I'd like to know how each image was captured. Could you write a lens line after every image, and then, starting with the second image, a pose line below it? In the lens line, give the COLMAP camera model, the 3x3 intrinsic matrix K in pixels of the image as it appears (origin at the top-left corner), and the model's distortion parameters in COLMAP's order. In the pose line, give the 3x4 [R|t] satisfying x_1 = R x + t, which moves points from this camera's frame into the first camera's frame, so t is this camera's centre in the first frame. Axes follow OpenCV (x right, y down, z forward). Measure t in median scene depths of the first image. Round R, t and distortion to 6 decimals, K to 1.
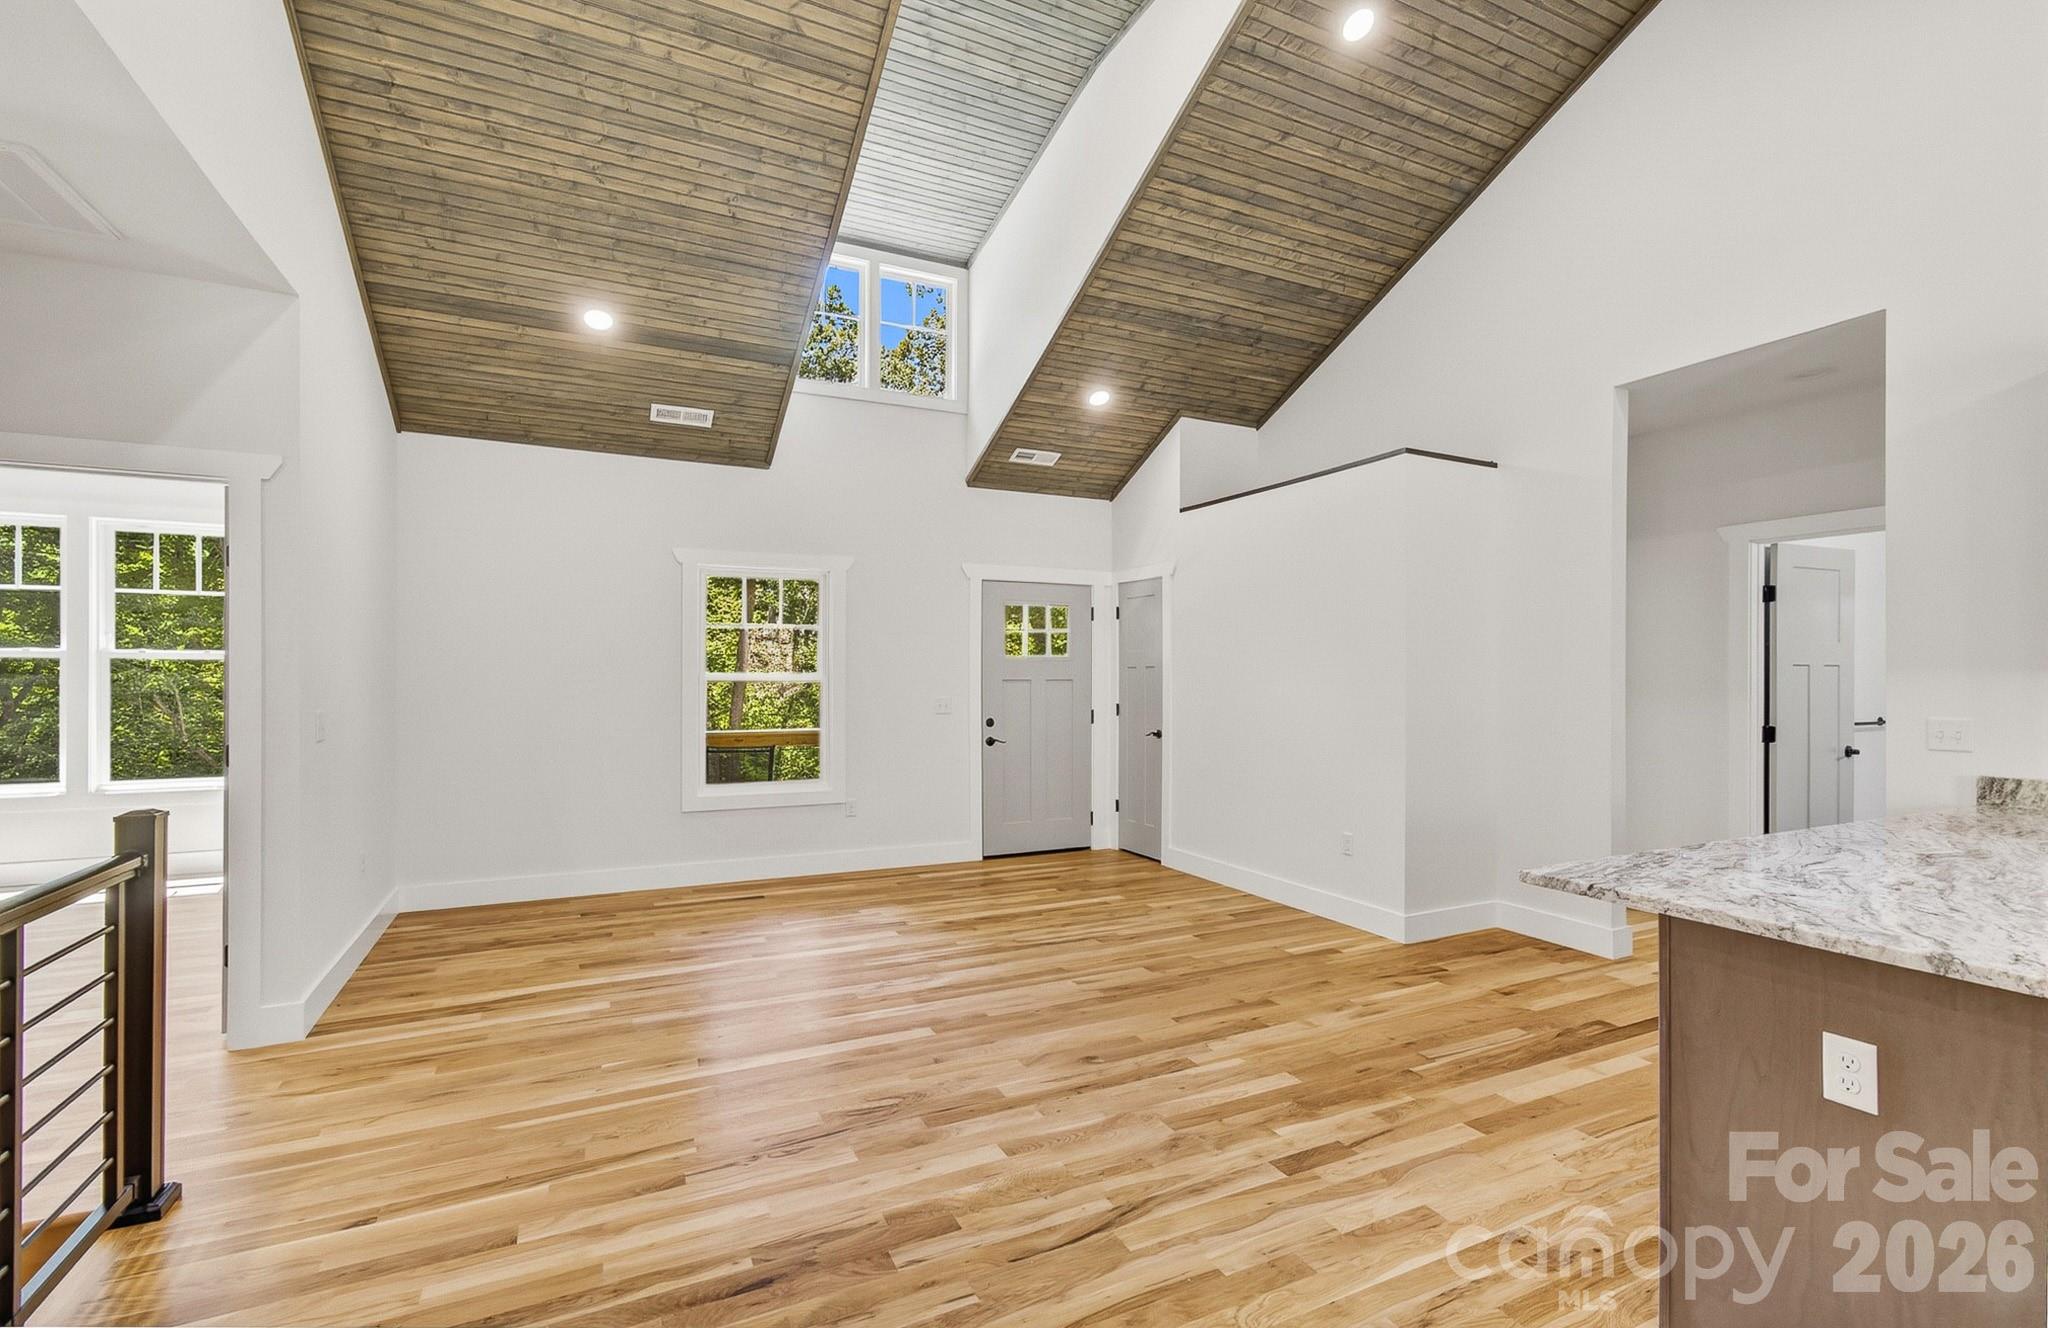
lens RADIAL K [[898.2, 0, 1019.1], [0, 898.2, 668.7], [0, 0, 1]] dist [-0.007061, 0.001538]
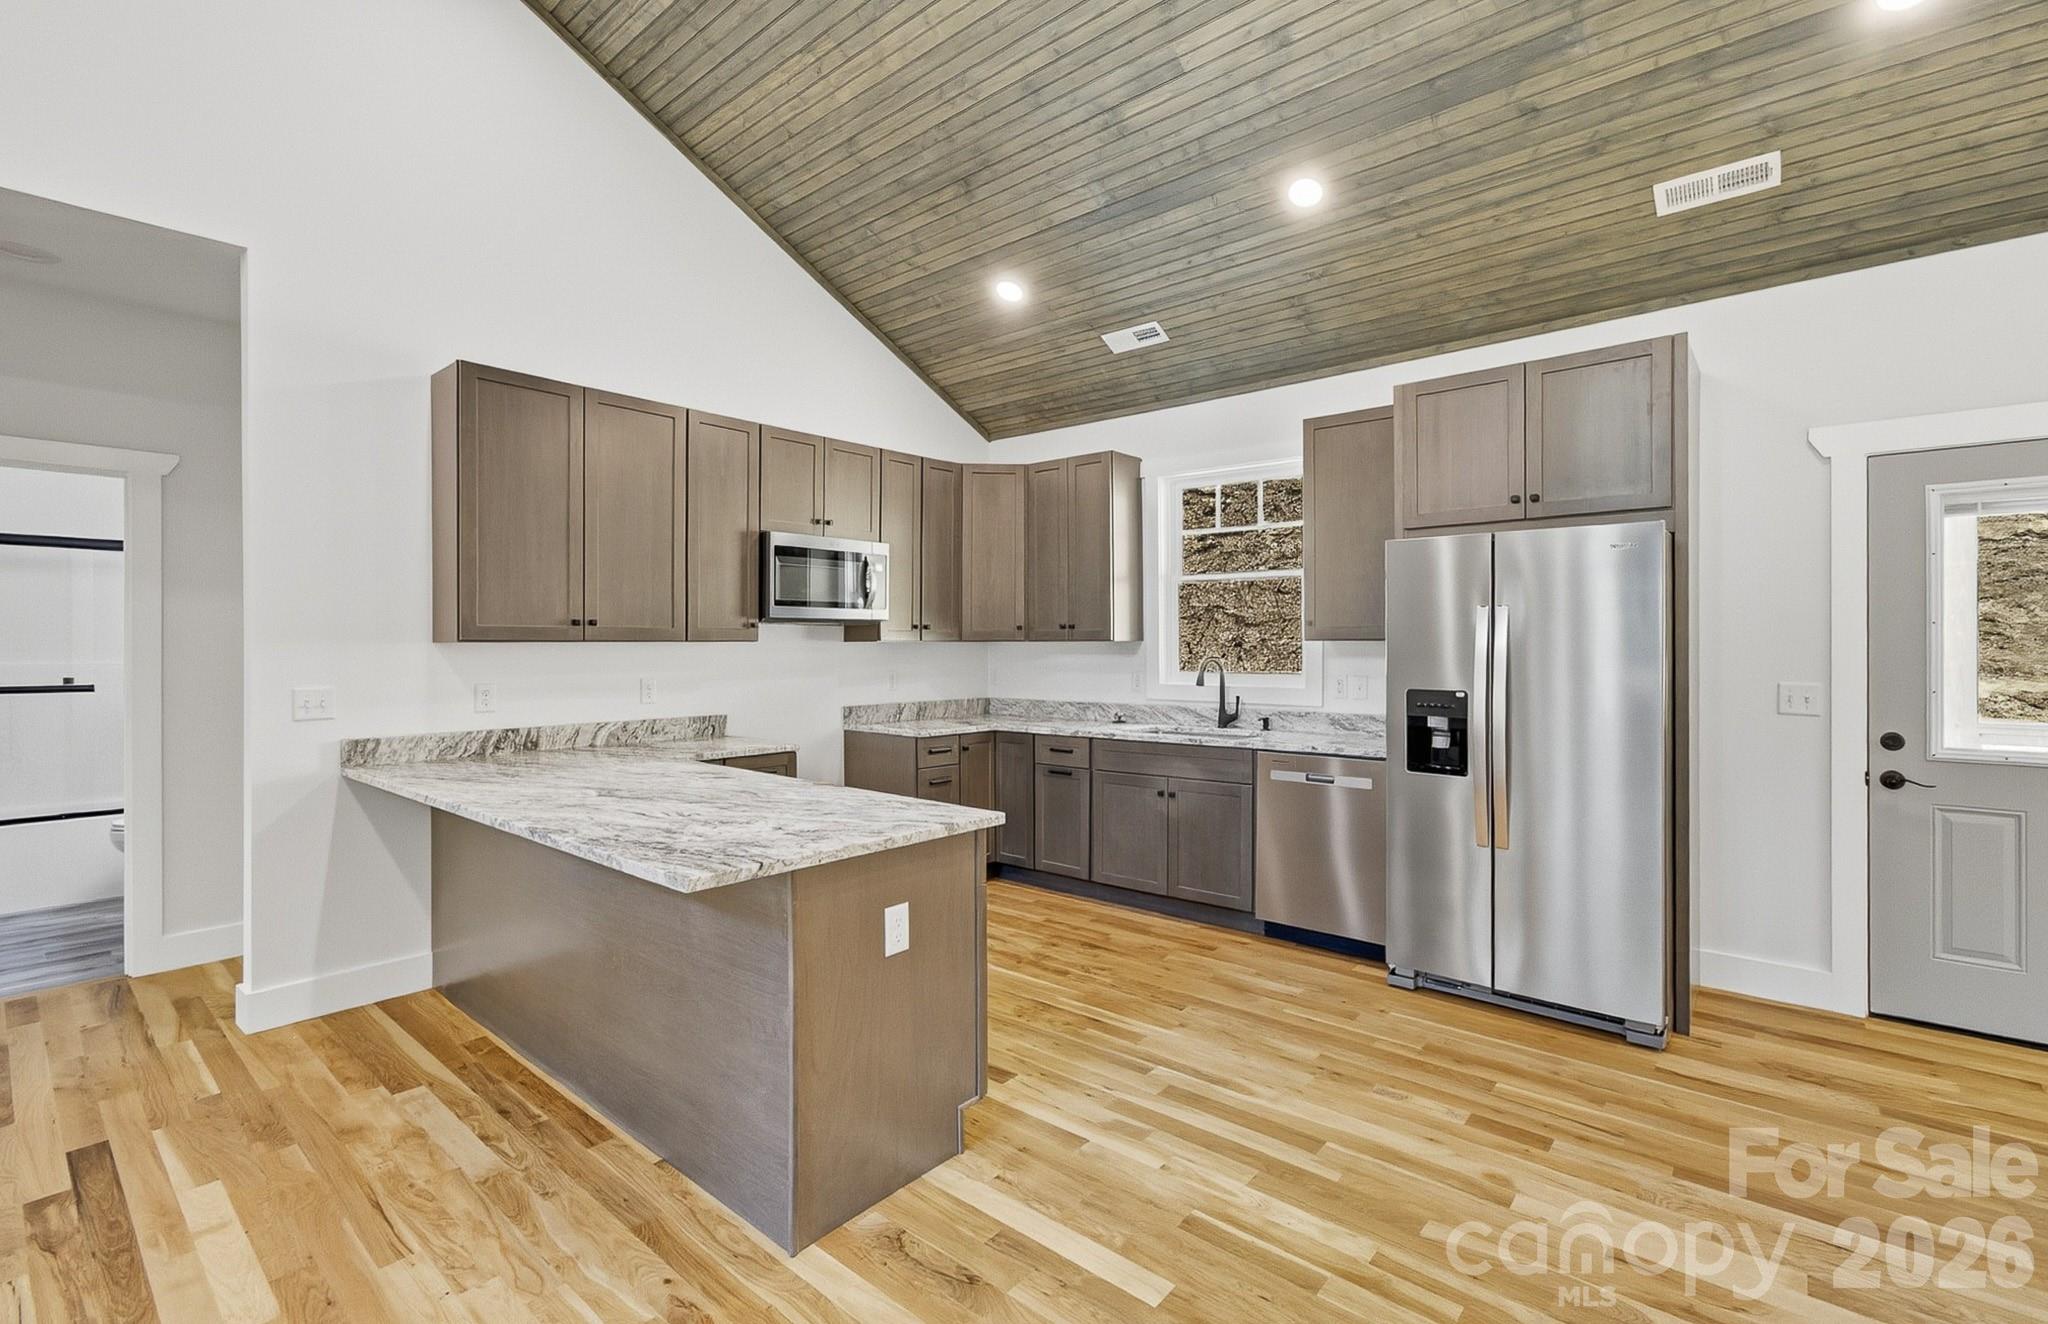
lens RADIAL K [[898.2, 0, 1017.5], [0, 898.2, 645.6], [0, 0, 1]] dist [-0.007061, 0.001538]
pose [[-0.409548, -0.001234, 0.912288, -0.230949], [-0.005723, 0.999983, -0.001217, 0.004820], [-0.912271, -0.005720, -0.409548, 0.755499]]
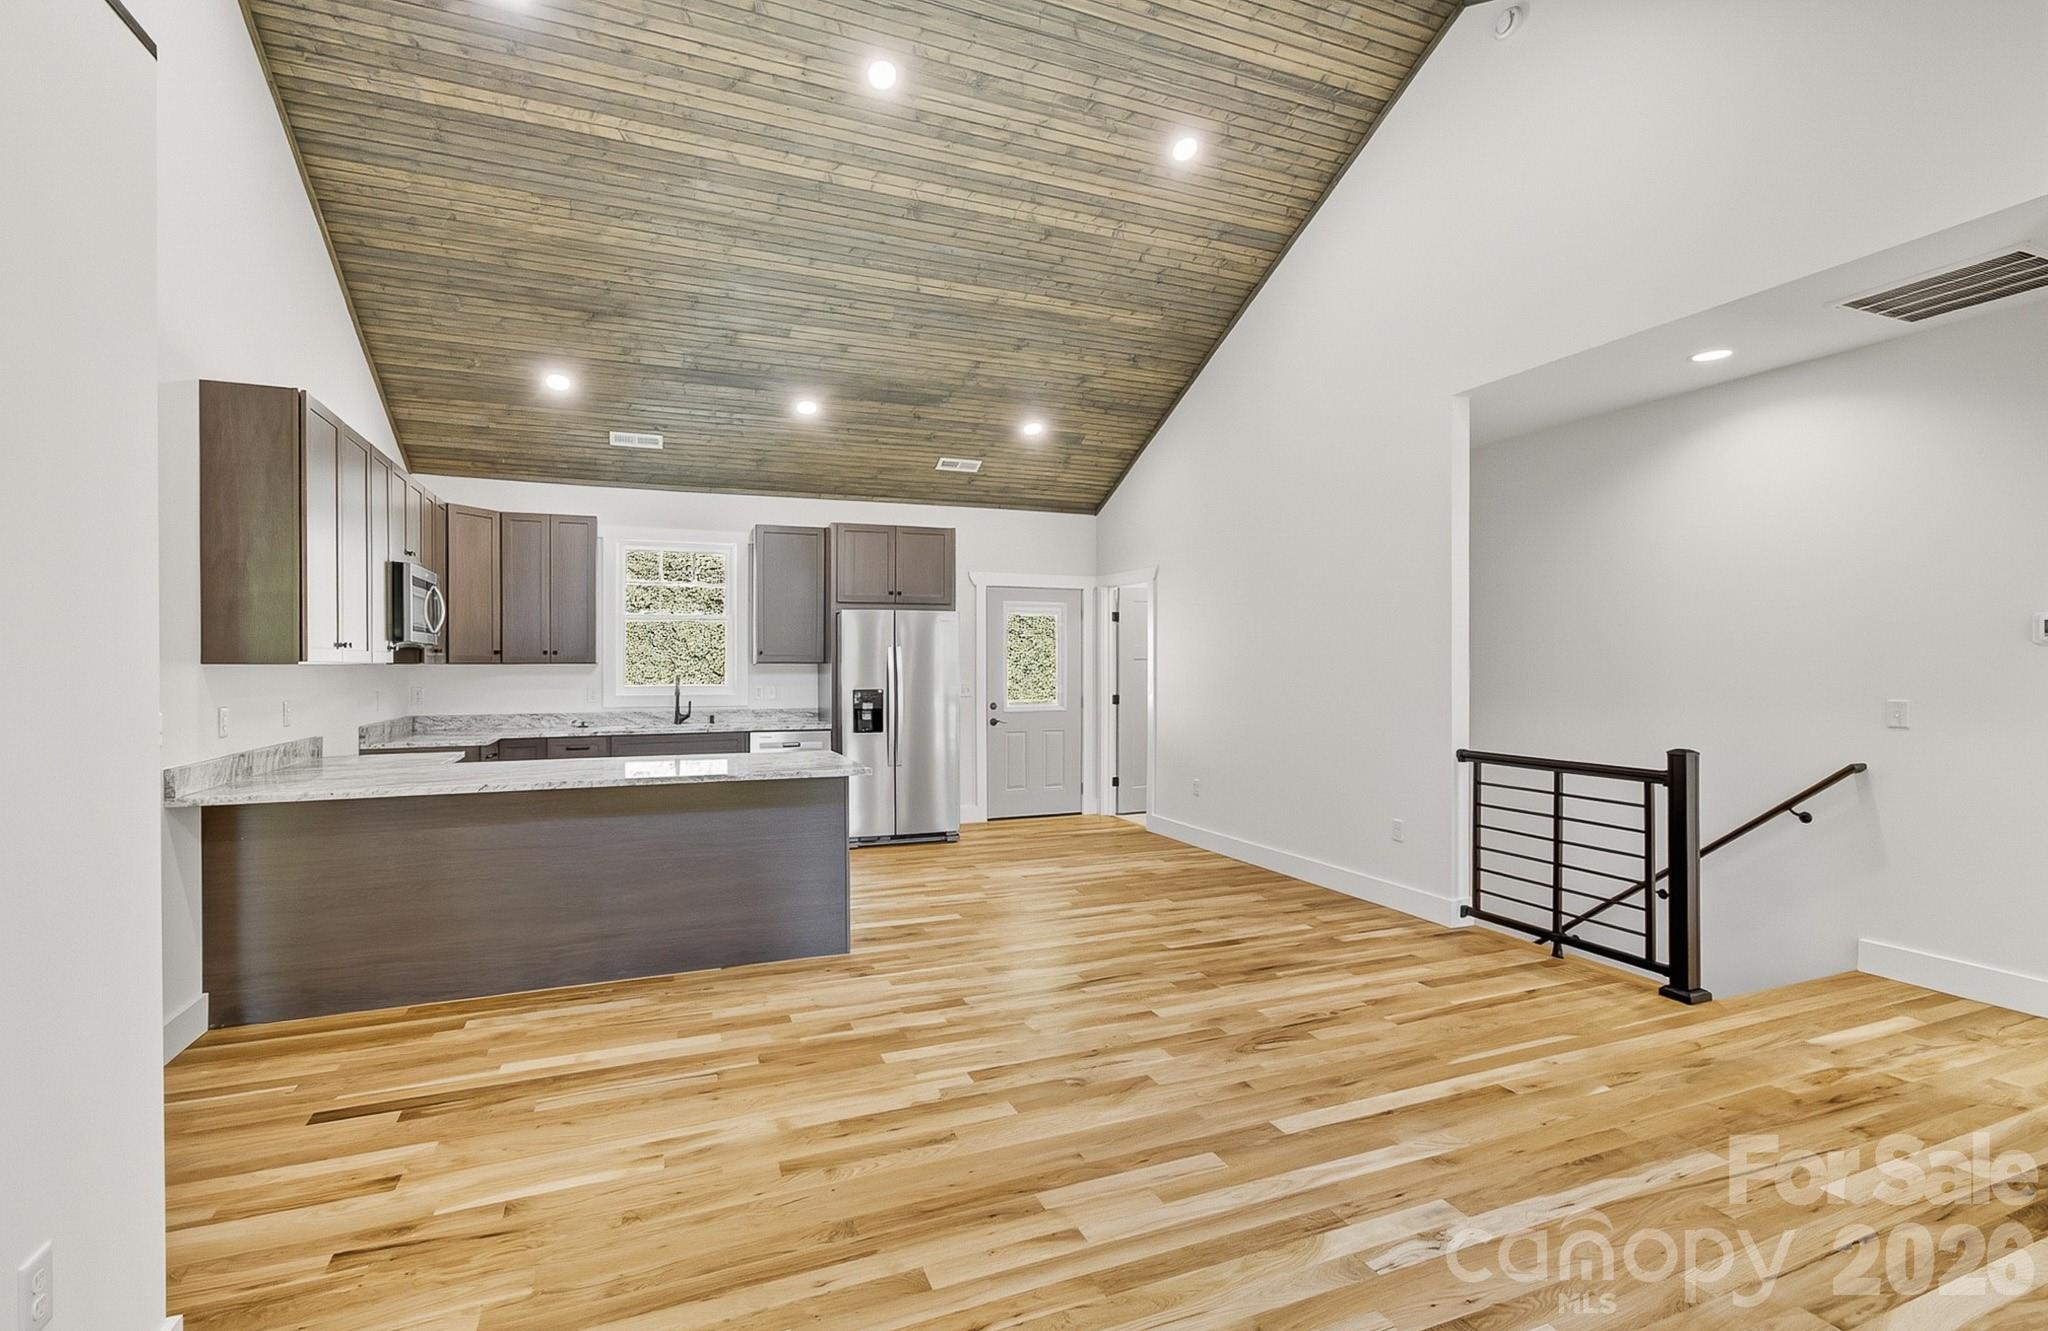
lens RADIAL K [[898.2, 0, 1021.2], [0, 898.2, 670.0], [0, 0, 1]] dist [-0.007061, 0.001538]
pose [[-0.997732, 0.000157, 0.067306, 0.081705], [0.000049, 0.999999, -0.001600, 0.012605], [-0.067306, -0.001593, -0.997731, 2.063097]]
